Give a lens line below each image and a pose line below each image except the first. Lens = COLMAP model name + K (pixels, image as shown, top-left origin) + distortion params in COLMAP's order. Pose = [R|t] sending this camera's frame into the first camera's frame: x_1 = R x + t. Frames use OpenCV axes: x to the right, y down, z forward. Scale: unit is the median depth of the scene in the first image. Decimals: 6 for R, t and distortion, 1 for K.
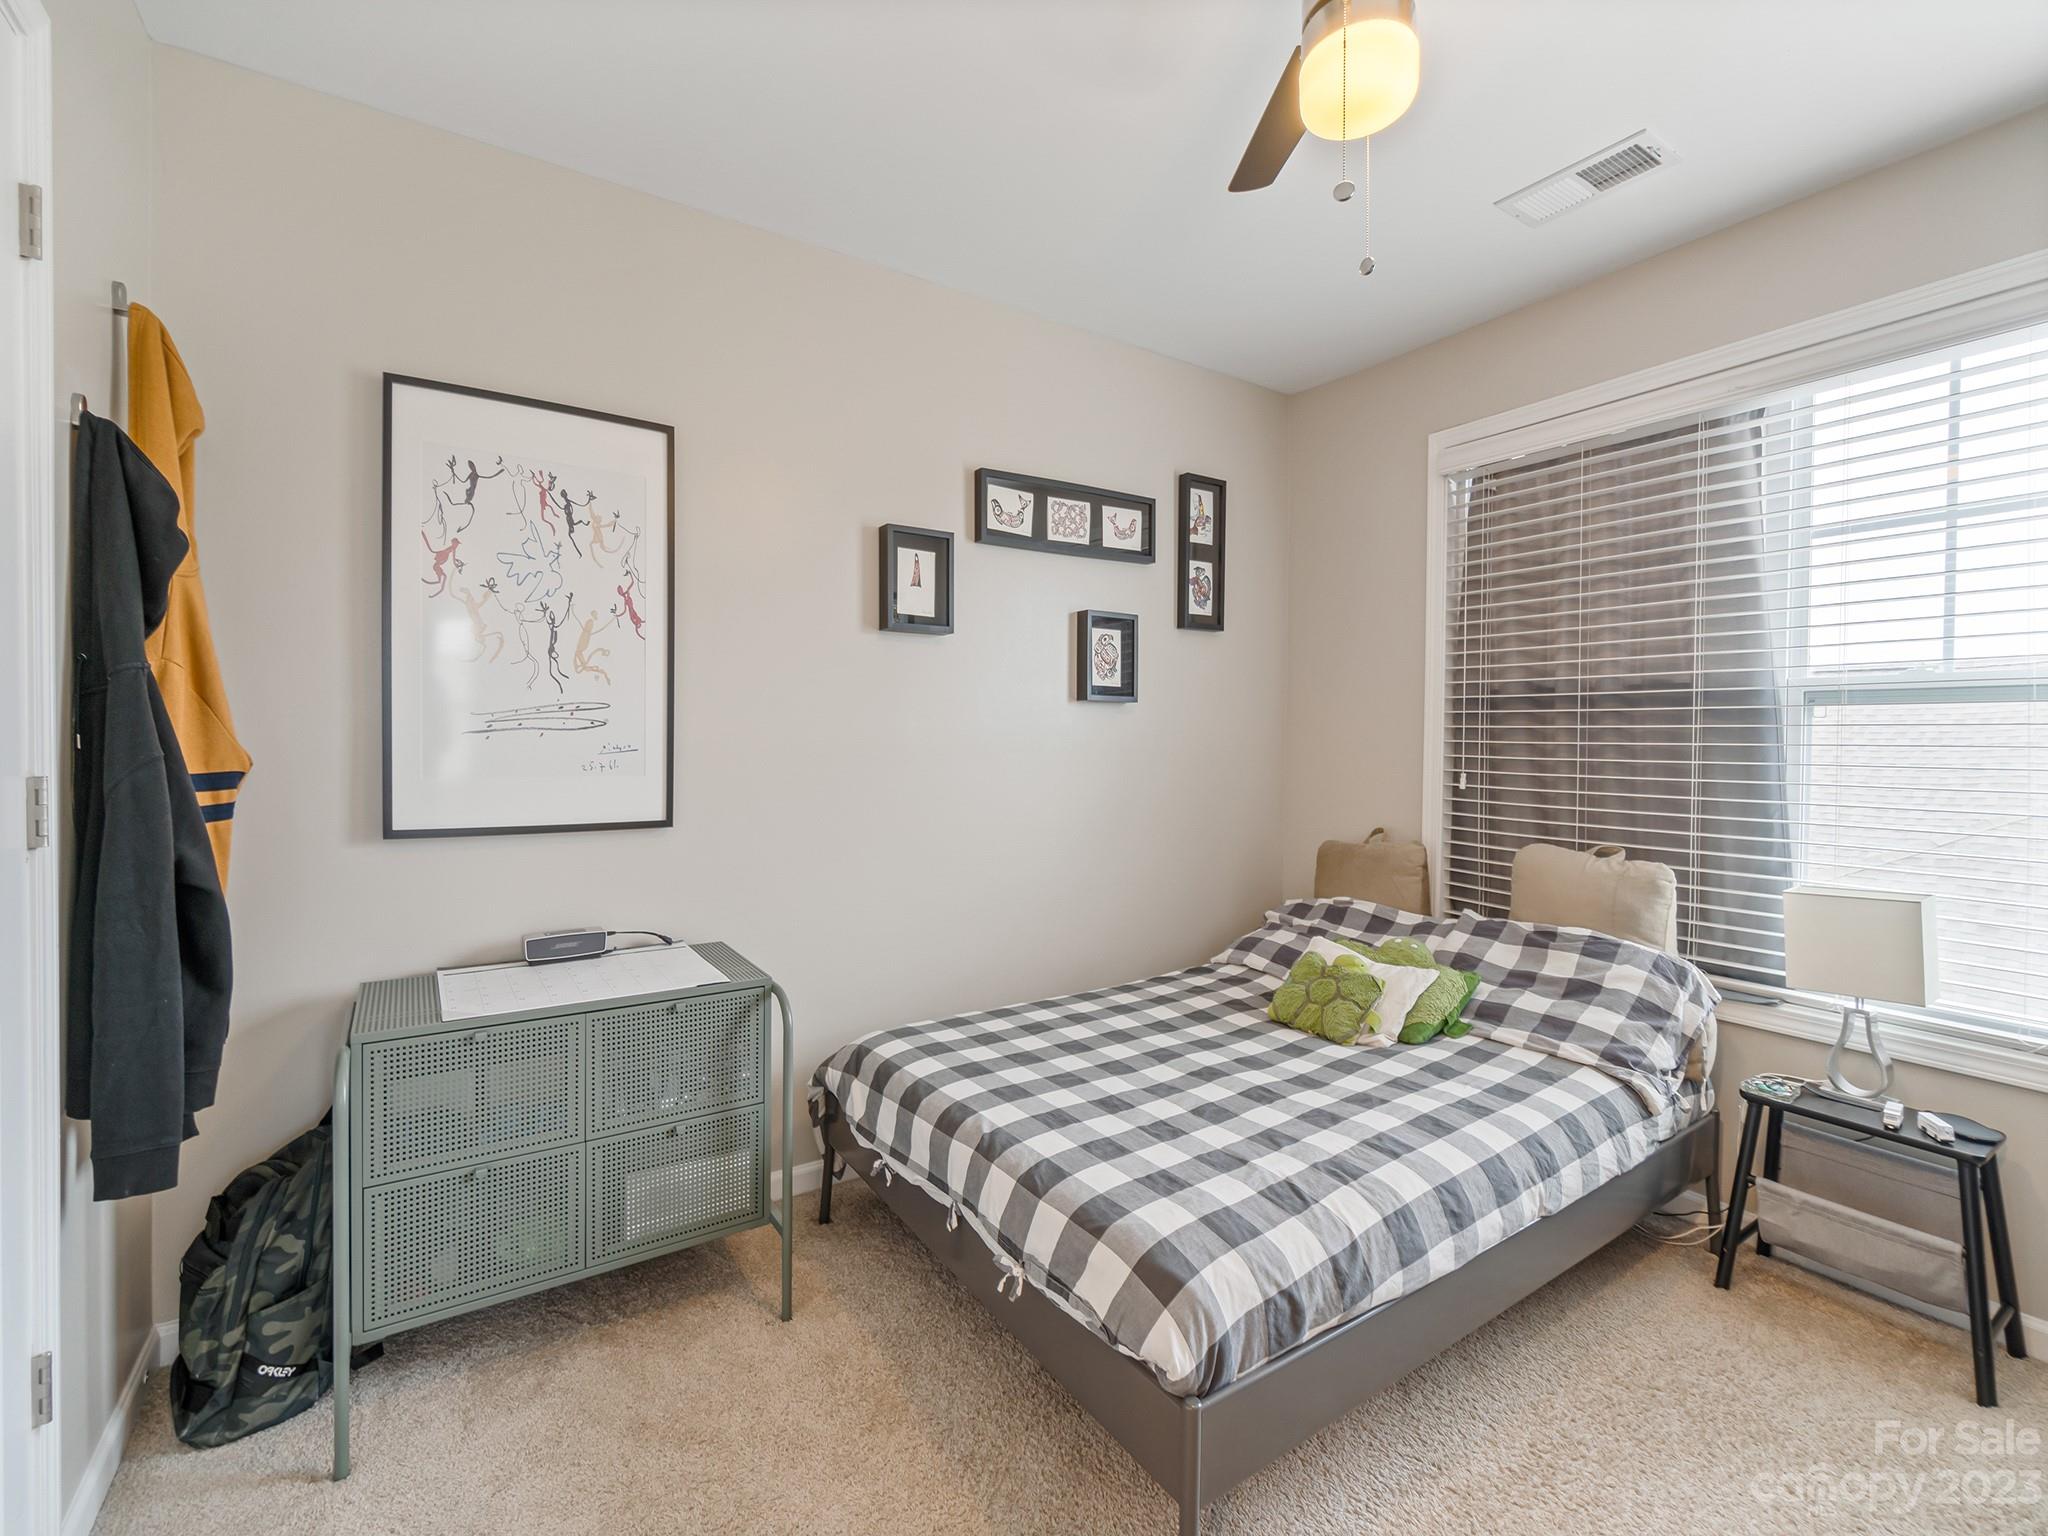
lens RADIAL K [[884.0, 0, 1049.1], [0, 884.0, 748.2], [0, 0, 1]] dist [-0.005955, 0.001076]
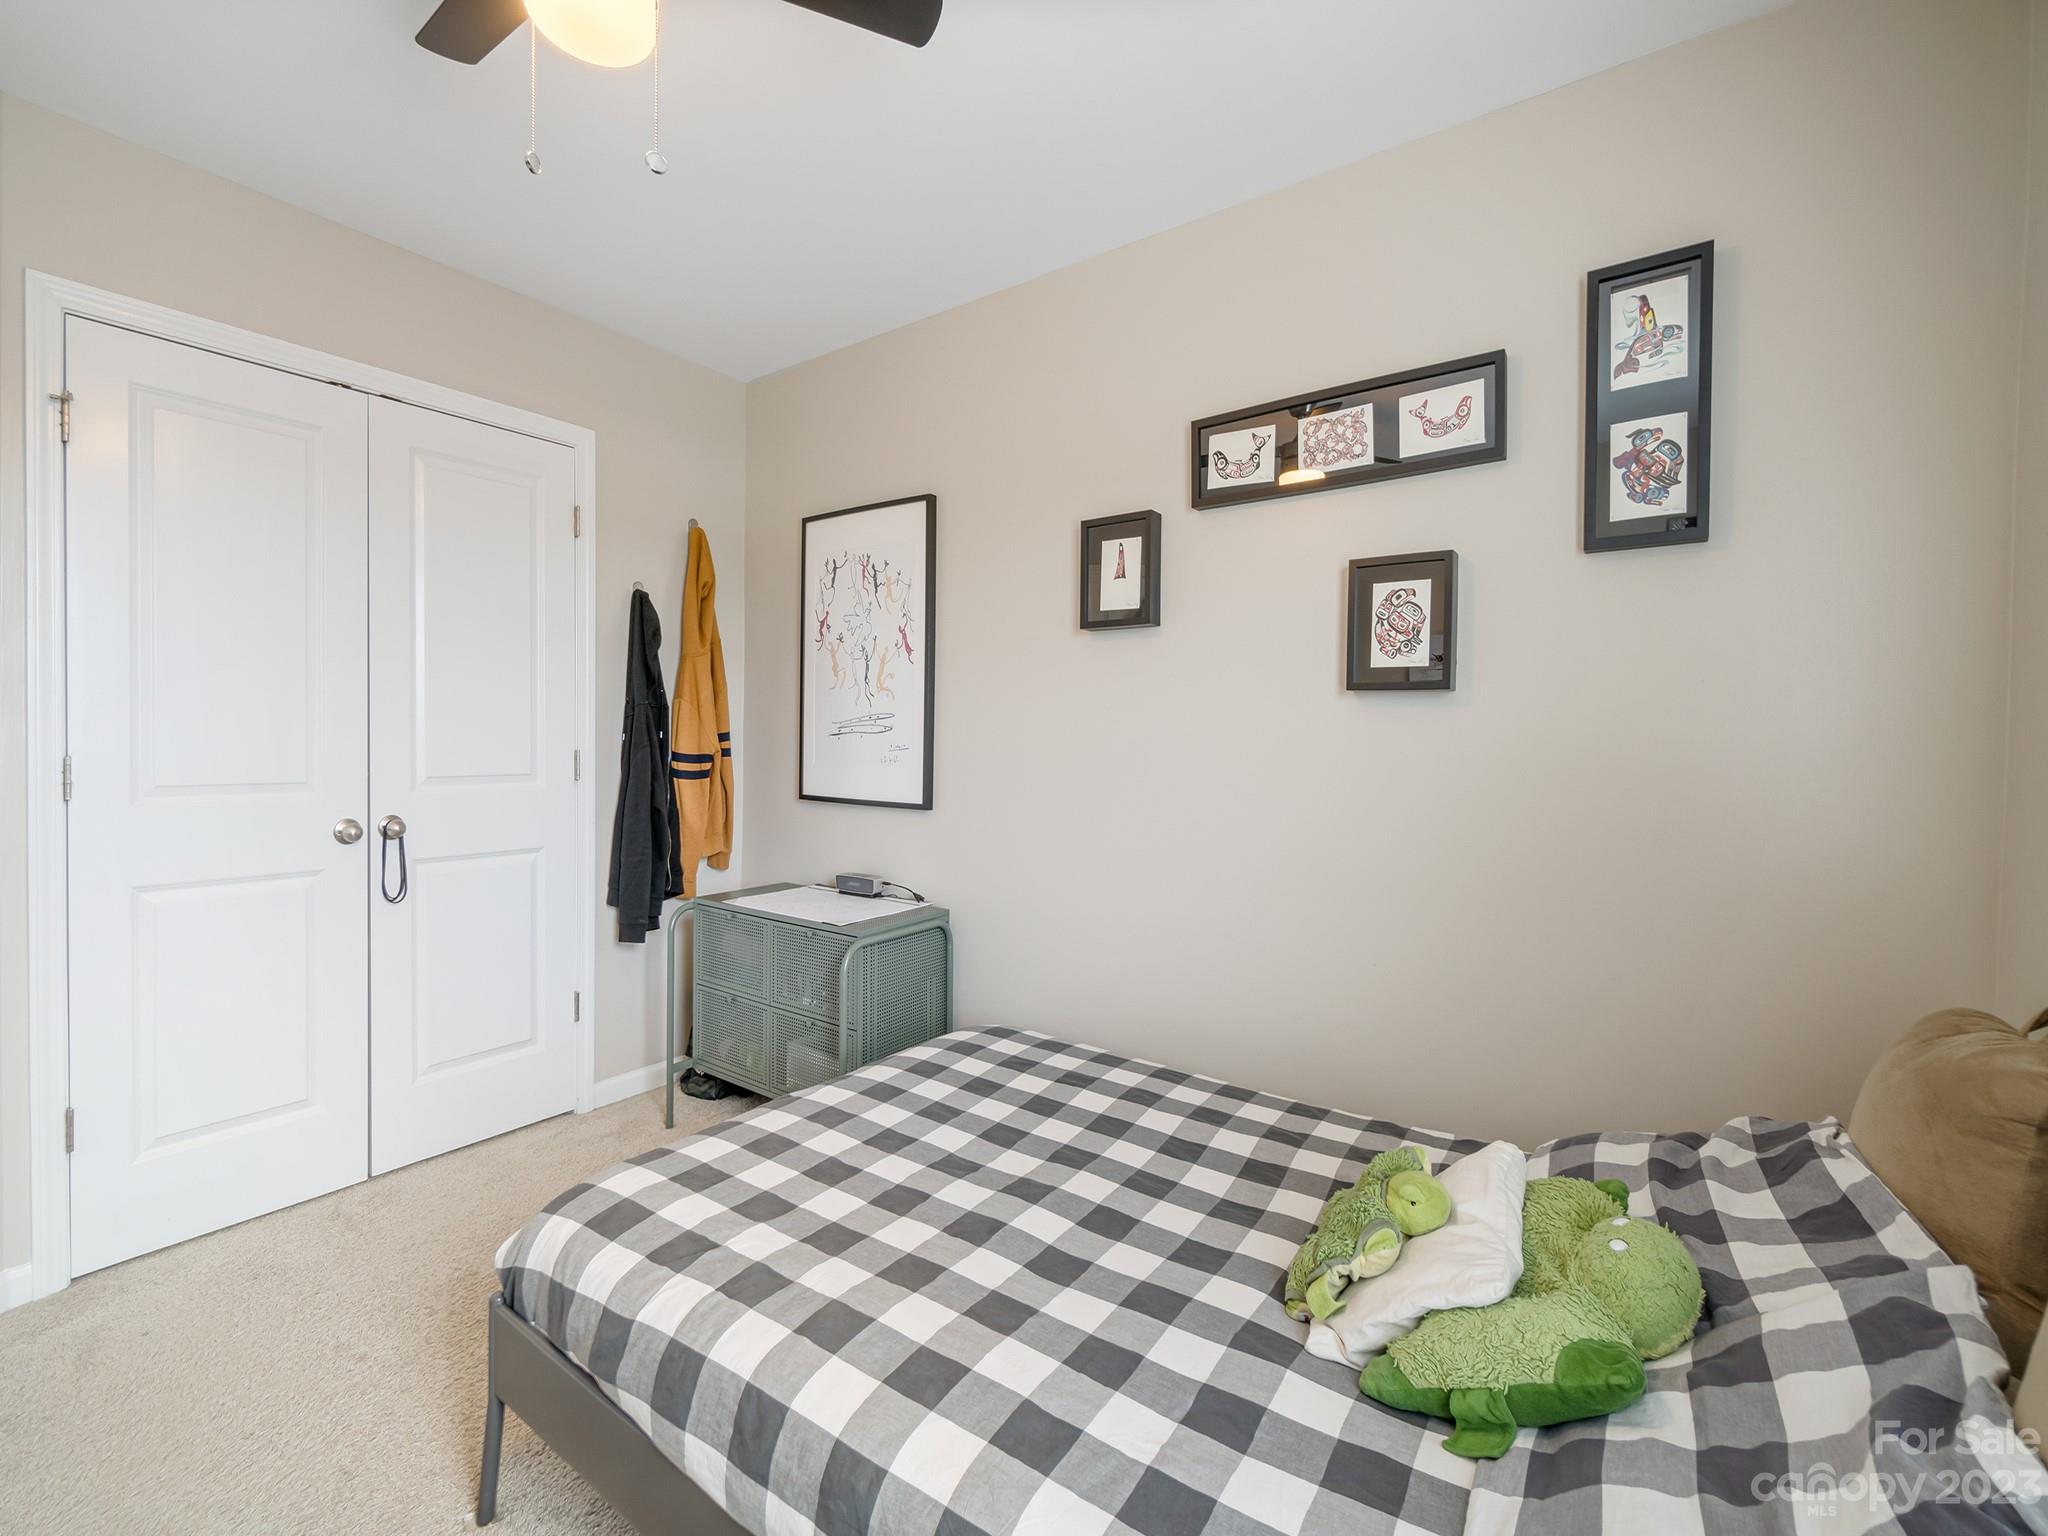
lens RADIAL K [[884.0, 0, 976.2], [0, 884.0, 751.9], [0, 0, 1]] dist [-0.005955, 0.001076]
pose [[0.333488, 0.013219, -0.942662, 0.646930], [-0.024205, 0.999692, 0.005456, -0.002209], [0.942443, 0.020998, 0.333706, 0.528029]]
